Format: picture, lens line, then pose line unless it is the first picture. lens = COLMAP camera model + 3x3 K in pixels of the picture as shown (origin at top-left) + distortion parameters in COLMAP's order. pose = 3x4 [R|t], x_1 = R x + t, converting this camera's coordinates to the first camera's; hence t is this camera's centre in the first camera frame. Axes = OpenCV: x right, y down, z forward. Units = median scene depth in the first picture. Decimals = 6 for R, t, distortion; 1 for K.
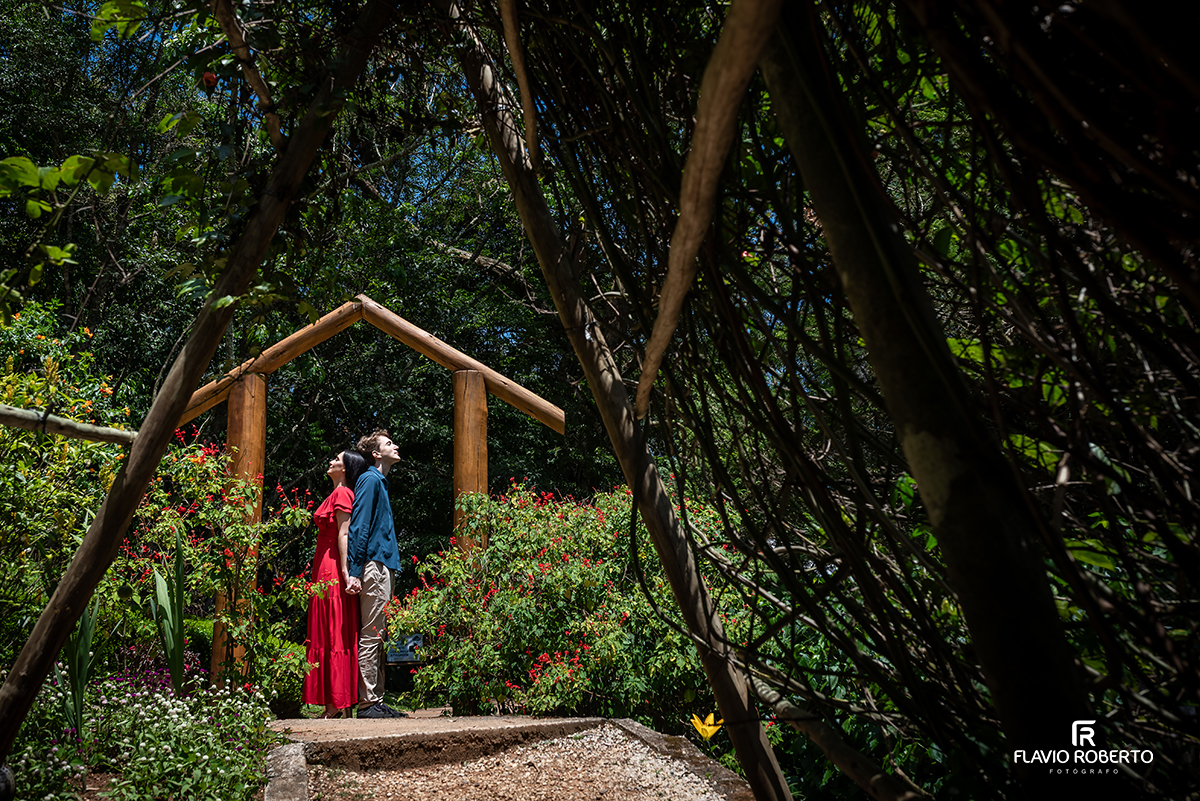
lens RADIAL K [[1189.6, 0, 600.8], [0, 1189.6, 372.3], [0, 0, 1]] dist [-0.002752, 0.000000]
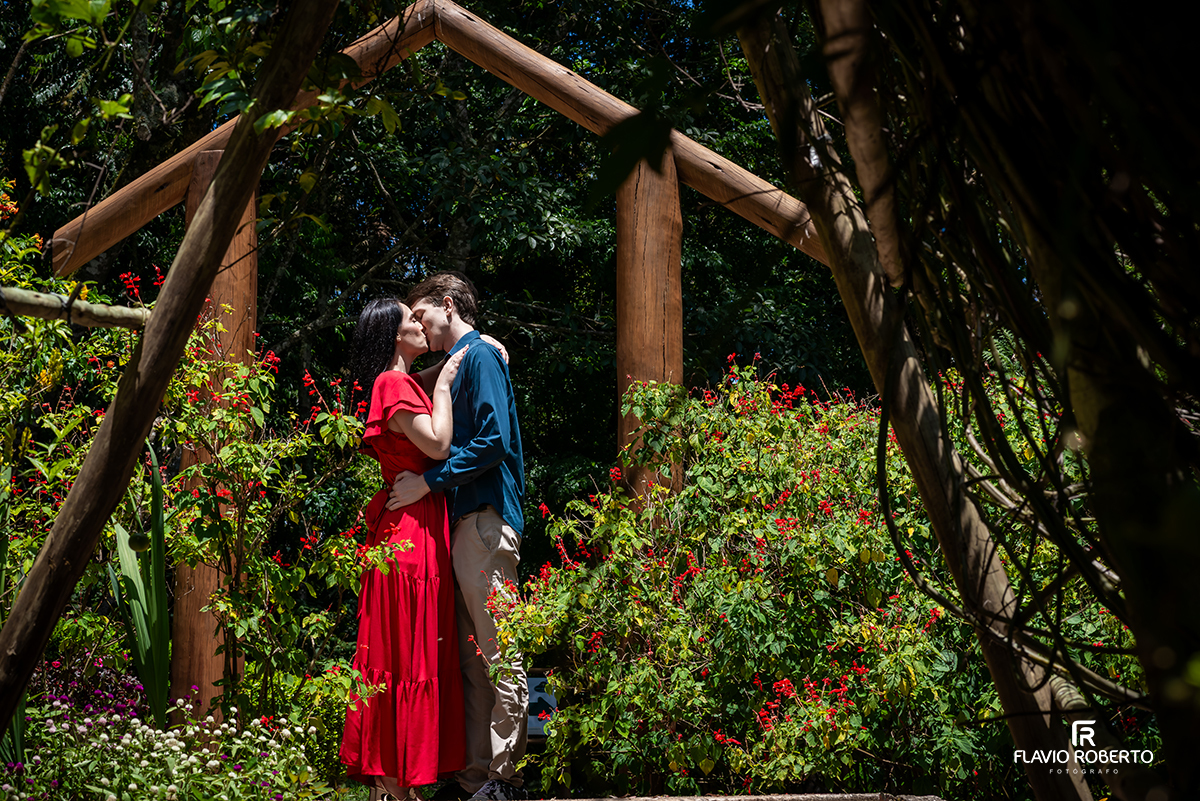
lens RADIAL K [[2904.6, 0, 599.7], [0, 2904.6, 401.0], [0, 0, 1]] dist [0.039253, 0.000000]
pose [[0.991549, 0.004631, -0.129649, 0.040338], [0.010056, 0.993612, 0.112401, -0.040903], [0.129342, -0.112755, 0.985169, -0.303982]]
